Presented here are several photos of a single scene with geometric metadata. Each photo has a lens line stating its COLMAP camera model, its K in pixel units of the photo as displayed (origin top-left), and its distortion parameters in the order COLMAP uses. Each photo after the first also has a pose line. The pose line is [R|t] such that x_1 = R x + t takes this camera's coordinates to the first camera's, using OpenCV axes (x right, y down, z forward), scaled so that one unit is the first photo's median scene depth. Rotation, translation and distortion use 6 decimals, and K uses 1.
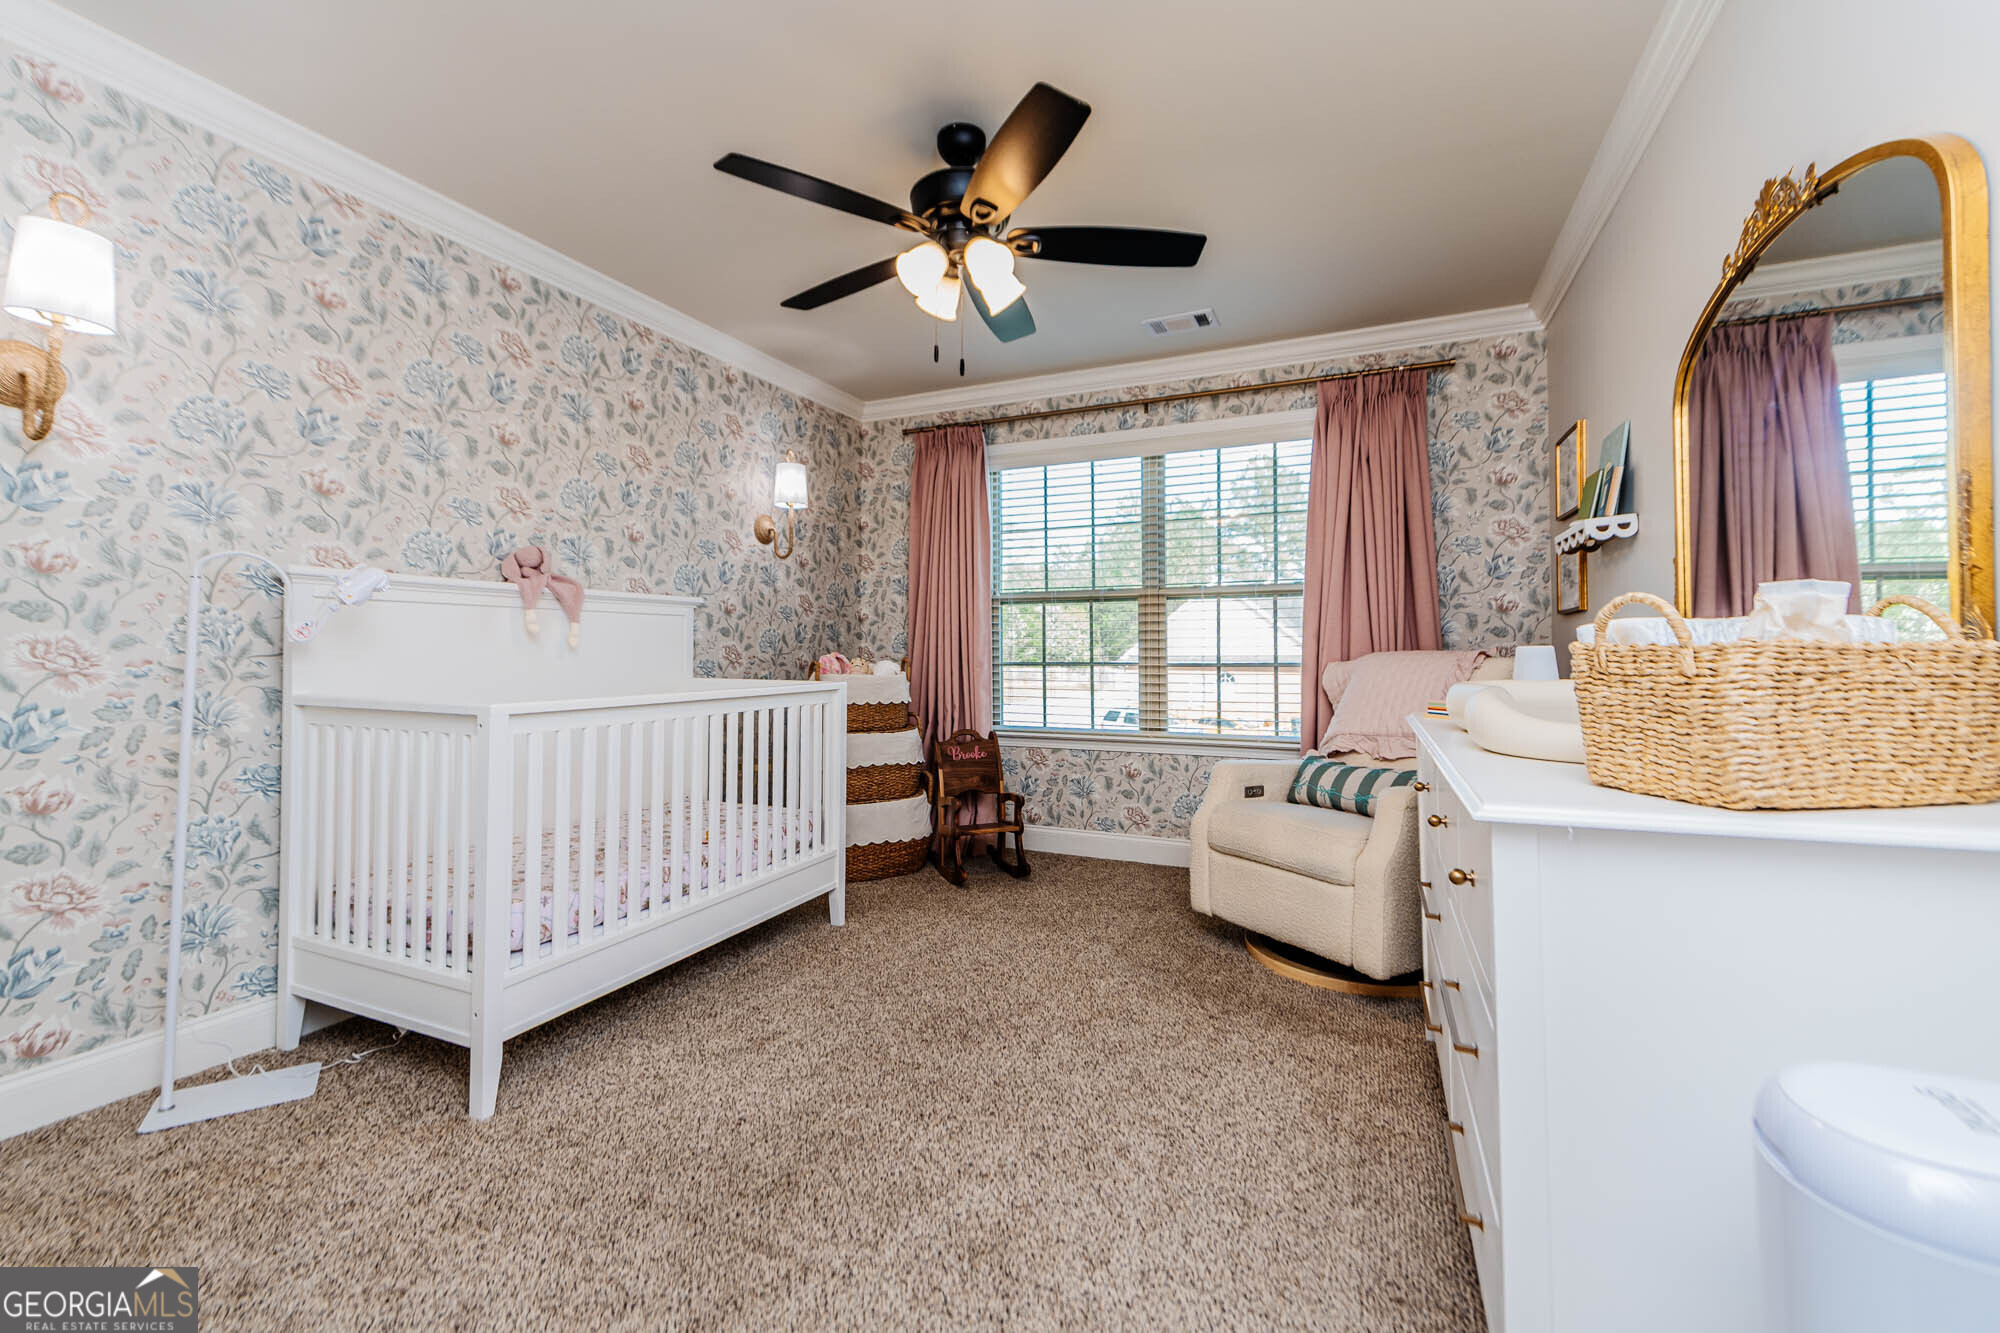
lens RADIAL K [[807.6, 0, 998.3], [0, 807.6, 643.8], [0, 0, 1]] dist [0.014073, -0.005629]
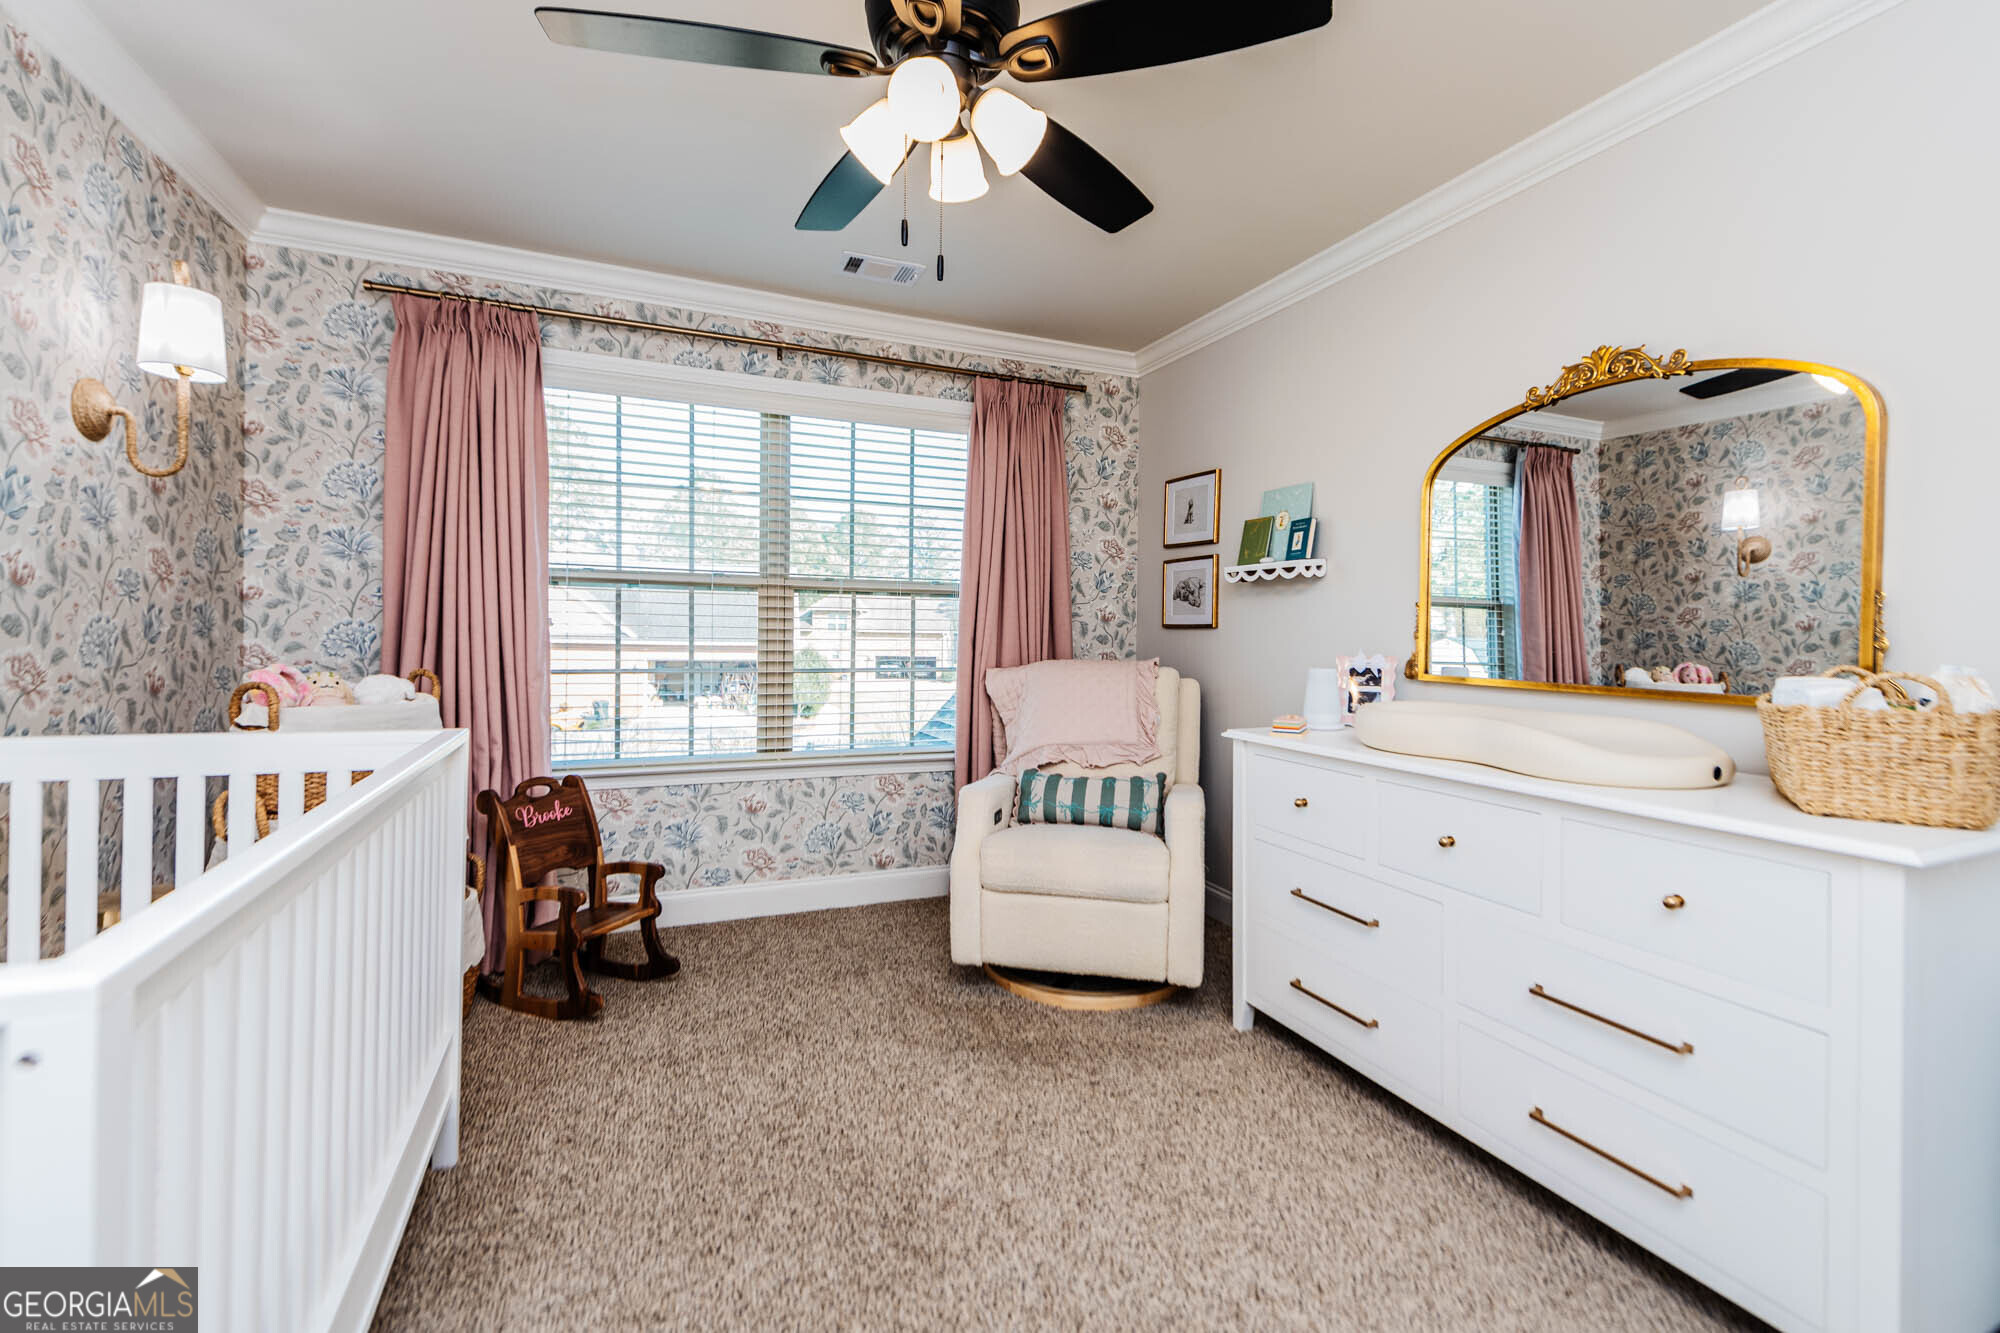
lens RADIAL K [[846.2, 0, 991.4], [0, 846.2, 641.5], [0, 0, 1]] dist [0.019682, -0.007067]
pose [[0.688071, 0.002588, 0.725639, -0.291742], [-0.022224, 0.999600, 0.017508, -0.024812], [-0.725303, -0.028174, 0.687853, 0.262895]]
